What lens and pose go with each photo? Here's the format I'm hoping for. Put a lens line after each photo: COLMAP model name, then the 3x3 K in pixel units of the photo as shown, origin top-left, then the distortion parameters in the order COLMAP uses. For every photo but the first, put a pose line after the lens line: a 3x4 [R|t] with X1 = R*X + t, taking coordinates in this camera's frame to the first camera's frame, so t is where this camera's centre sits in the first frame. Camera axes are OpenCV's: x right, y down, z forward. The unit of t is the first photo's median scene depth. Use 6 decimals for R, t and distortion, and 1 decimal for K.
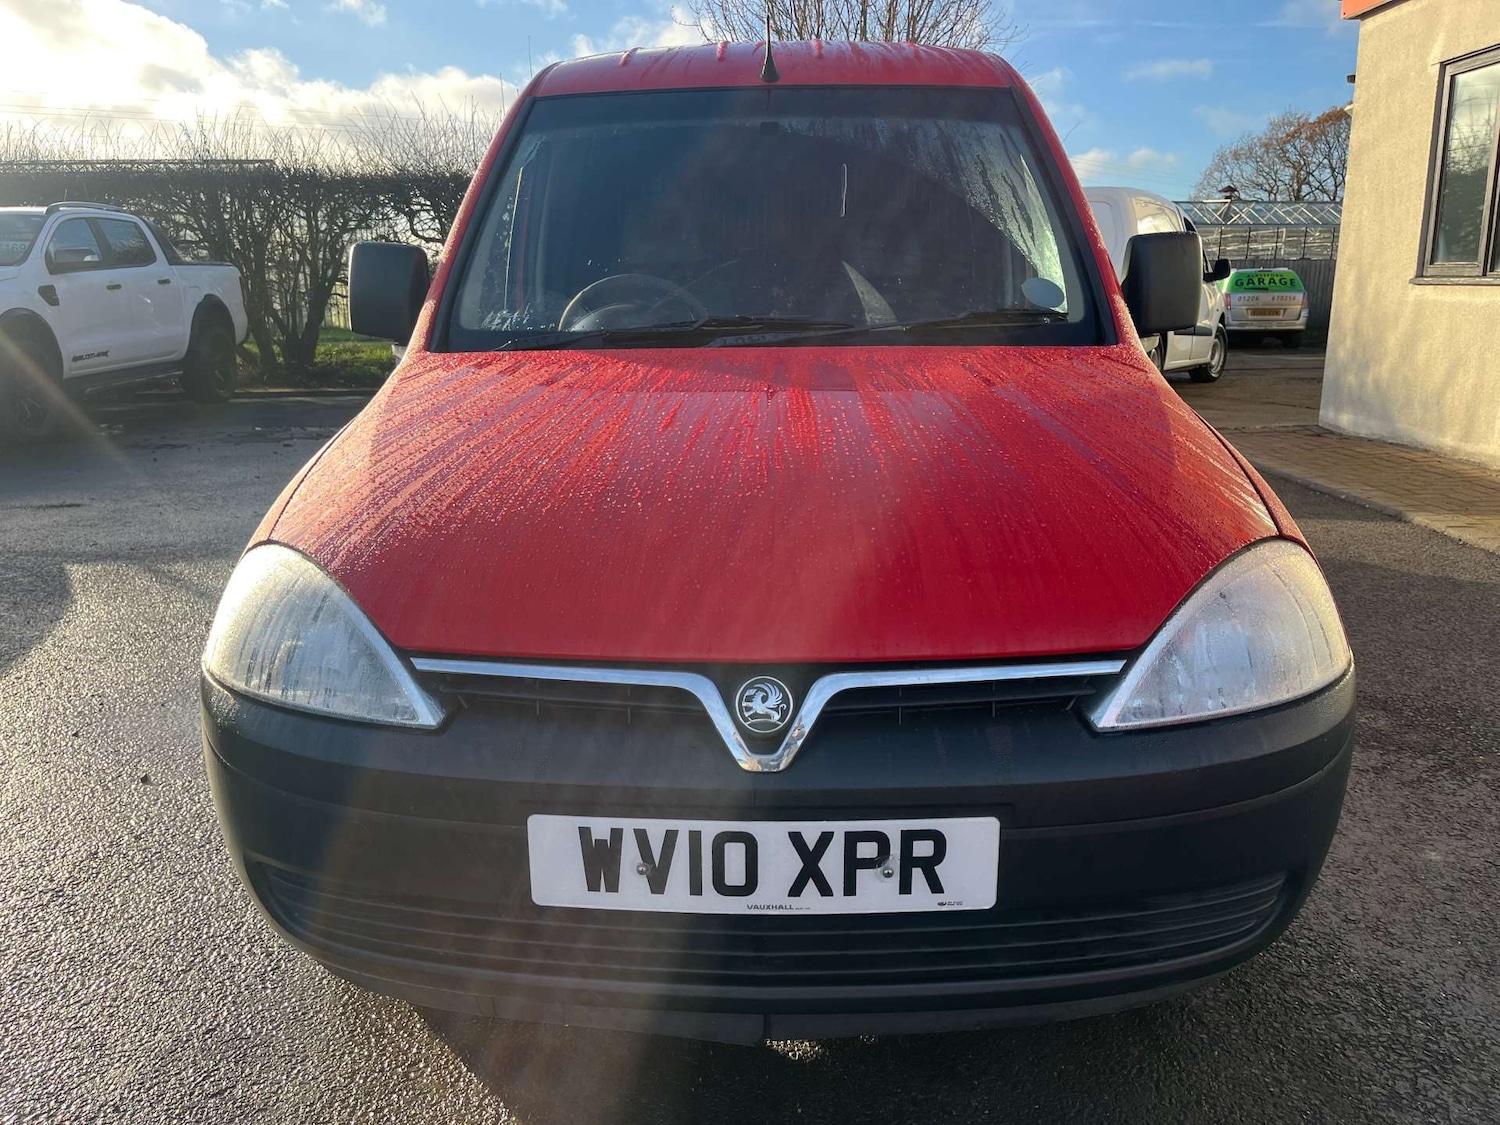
lens RADIAL K [[1150.9, 0, 741.8], [0, 1150.9, 552.3], [0, 0, 1]] dist [0.045906, -0.089712]
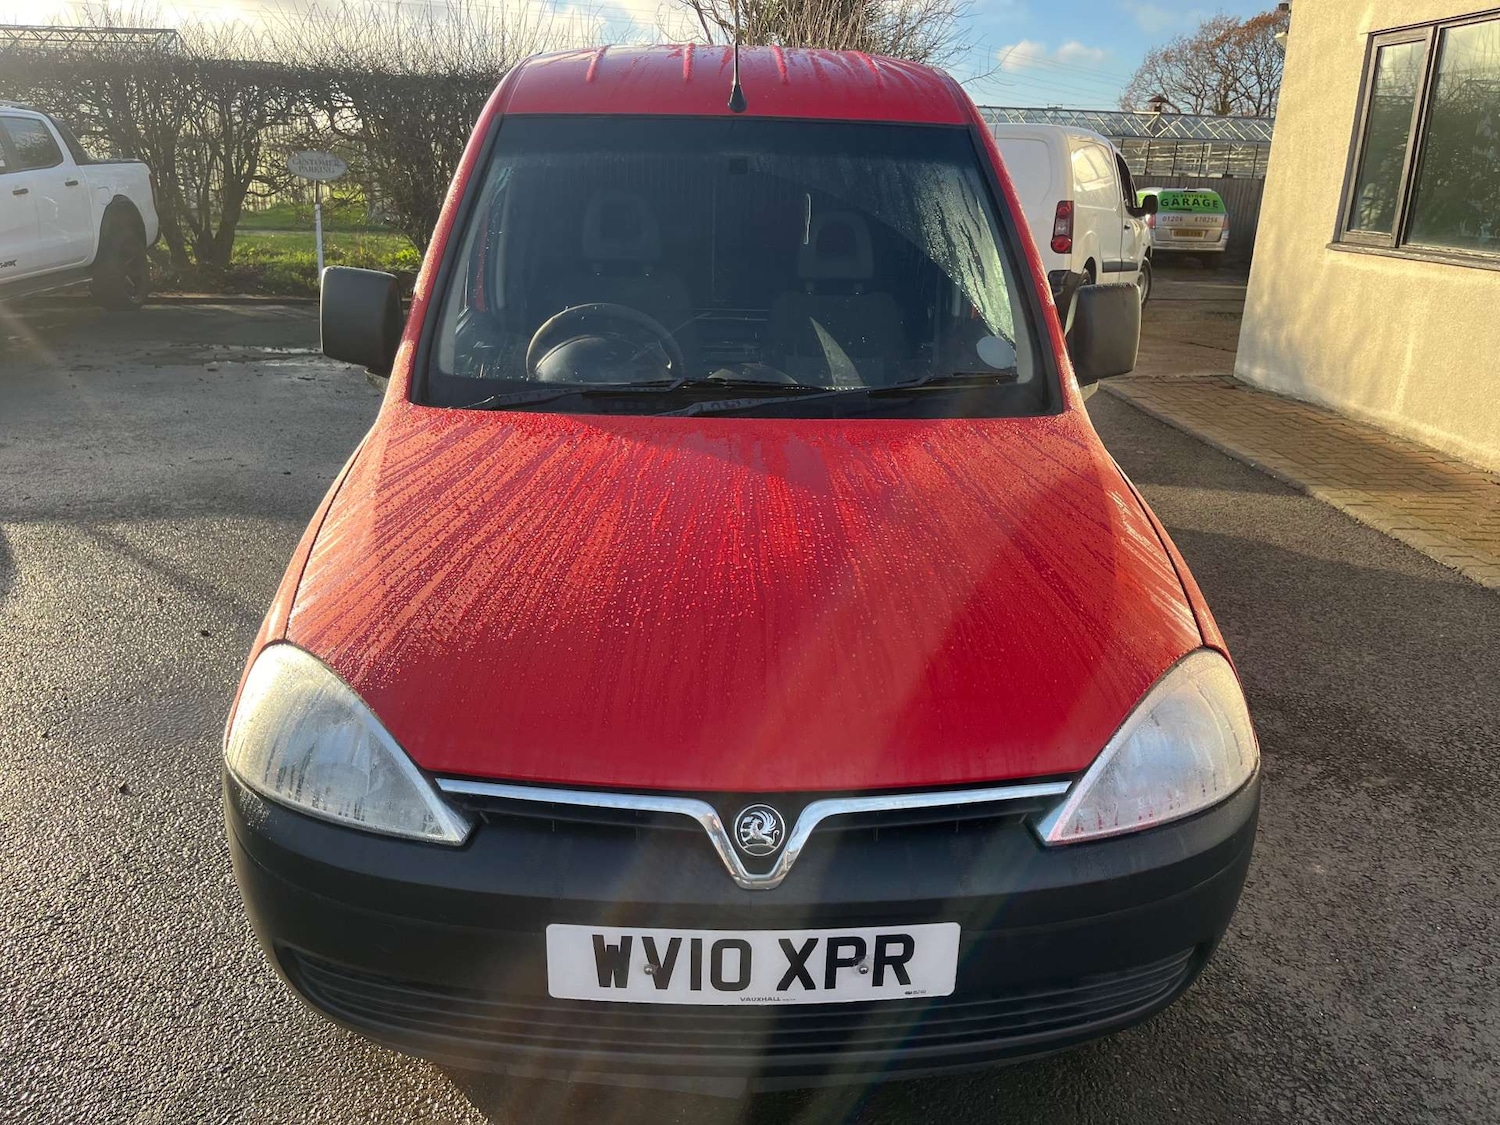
lens RADIAL K [[1150.9, 0, 755.8], [0, 1150.9, 540.0], [0, 0, 1]] dist [0.045906, -0.089712]
pose [[0.996823, 0.011850, 0.078765, -0.048196], [-0.018213, 0.996582, 0.080572, -0.151735], [-0.077541, -0.081751, 0.993632, -0.064595]]
